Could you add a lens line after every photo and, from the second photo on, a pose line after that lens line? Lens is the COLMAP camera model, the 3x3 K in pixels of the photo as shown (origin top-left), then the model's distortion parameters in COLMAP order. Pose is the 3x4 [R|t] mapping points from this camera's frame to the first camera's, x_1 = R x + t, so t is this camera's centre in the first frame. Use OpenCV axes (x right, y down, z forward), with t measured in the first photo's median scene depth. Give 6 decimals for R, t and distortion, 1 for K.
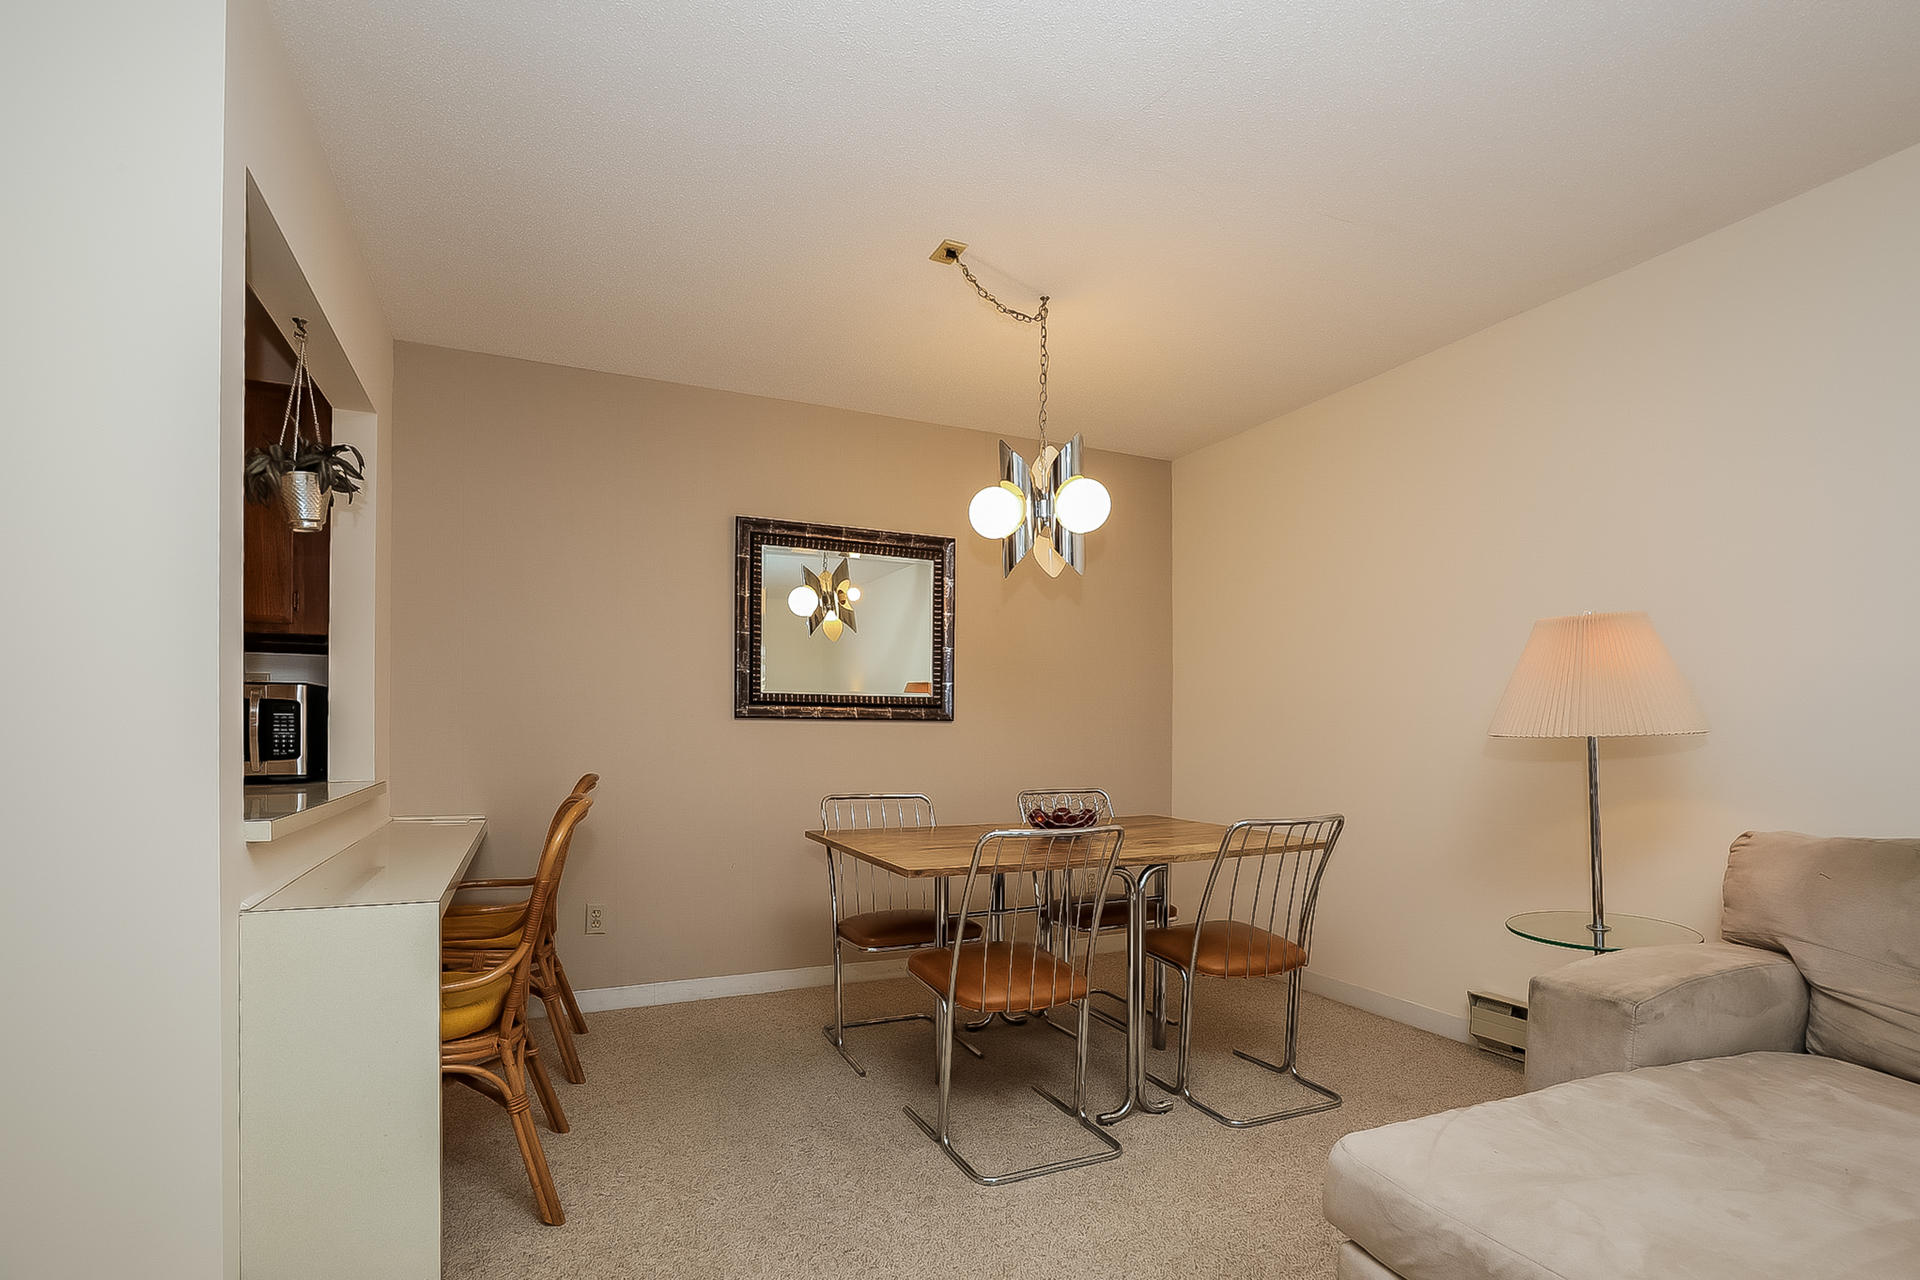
lens RADIAL K [[893.9, 0, 952.6], [0, 893.9, 745.7], [0, 0, 1]] dist [-0.019973, 0.003854]
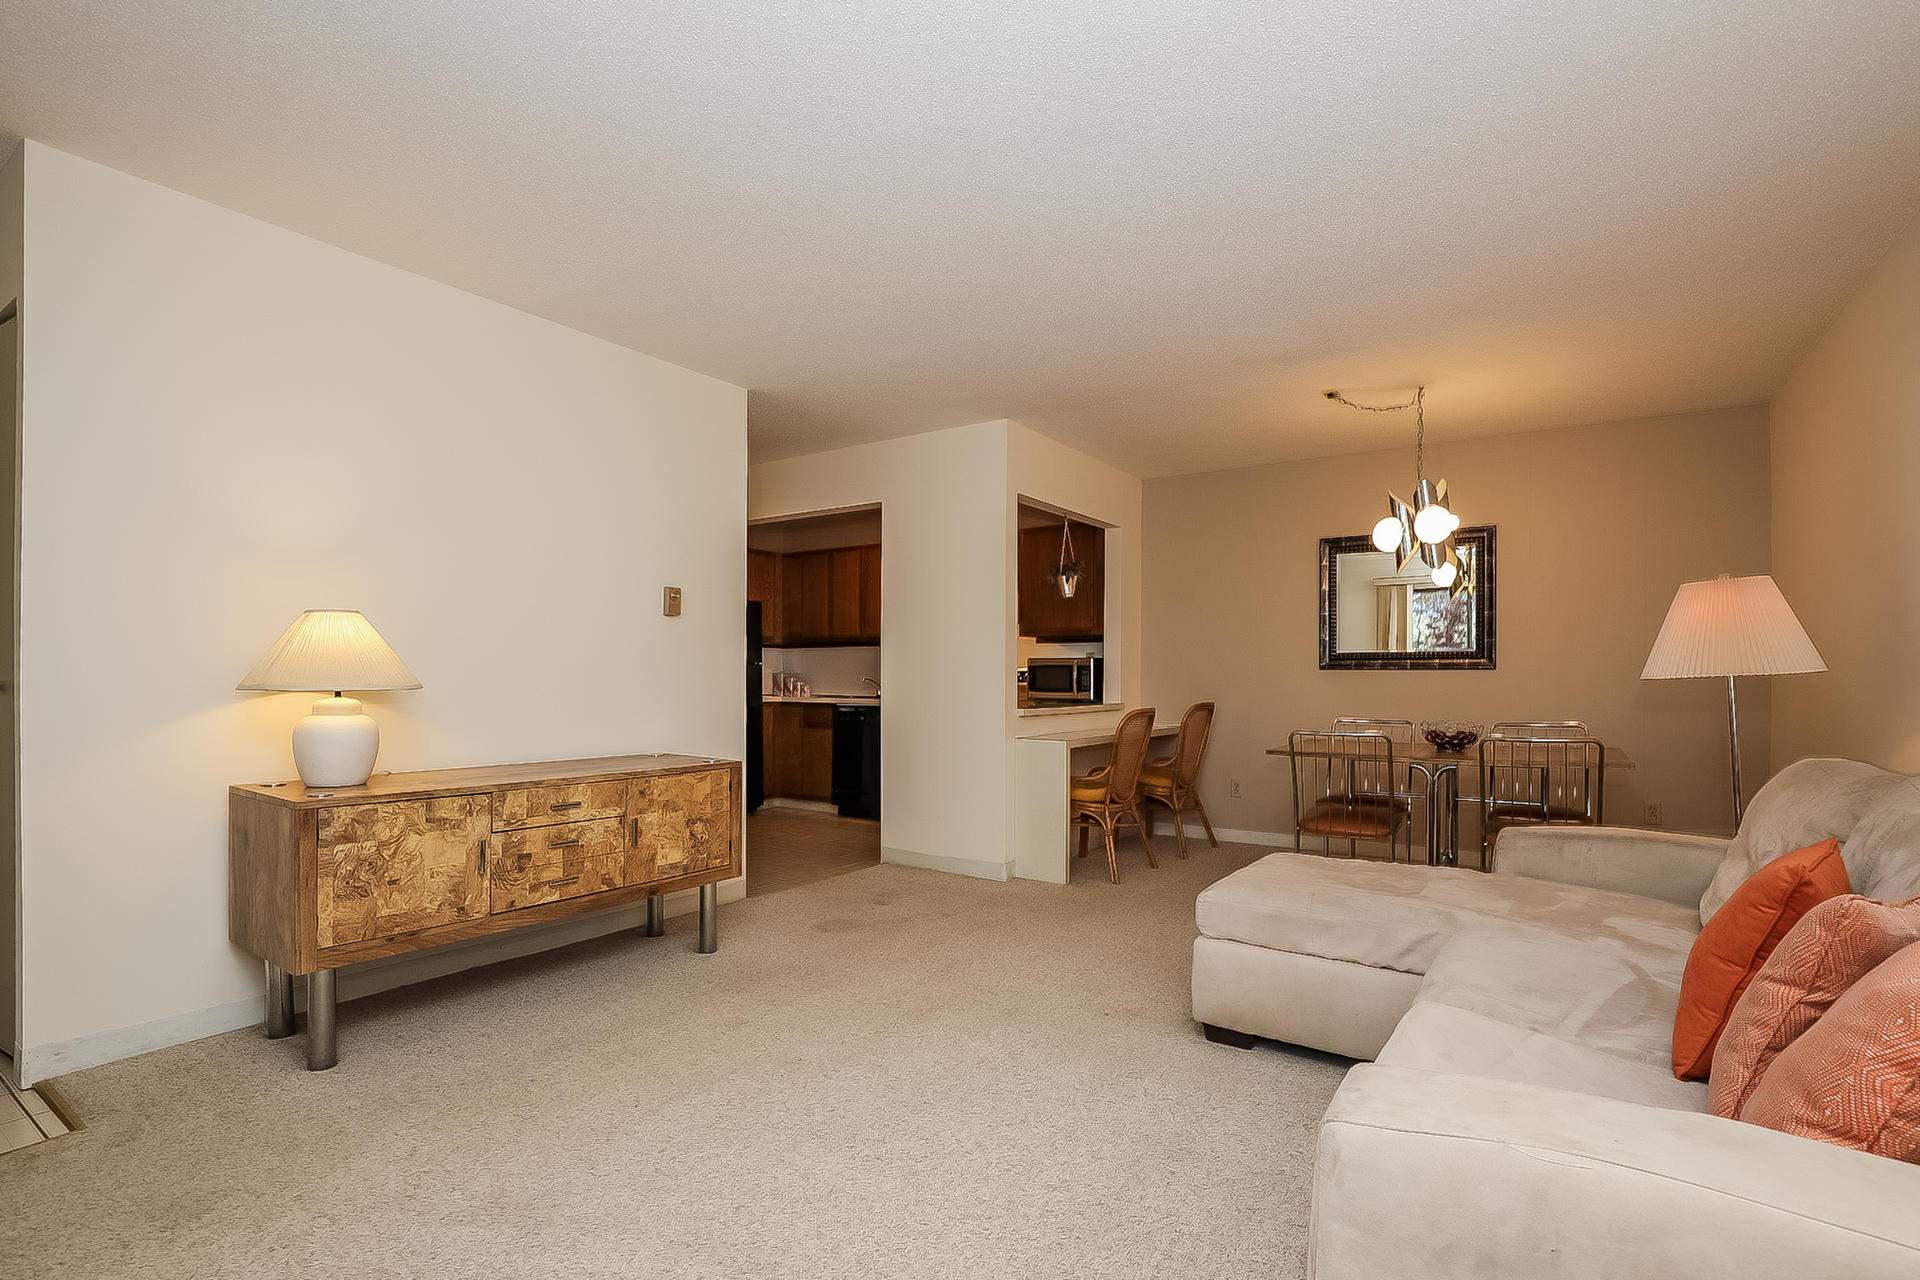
lens RADIAL K [[893.9, 0, 981.4], [0, 893.9, 707.0], [0, 0, 1]] dist [-0.019973, 0.003854]
pose [[0.543234, 0.019261, -0.839360, 0.738772], [-0.007048, 0.999806, 0.018382, 0.010451], [0.839552, -0.004070, 0.543265, -0.331977]]
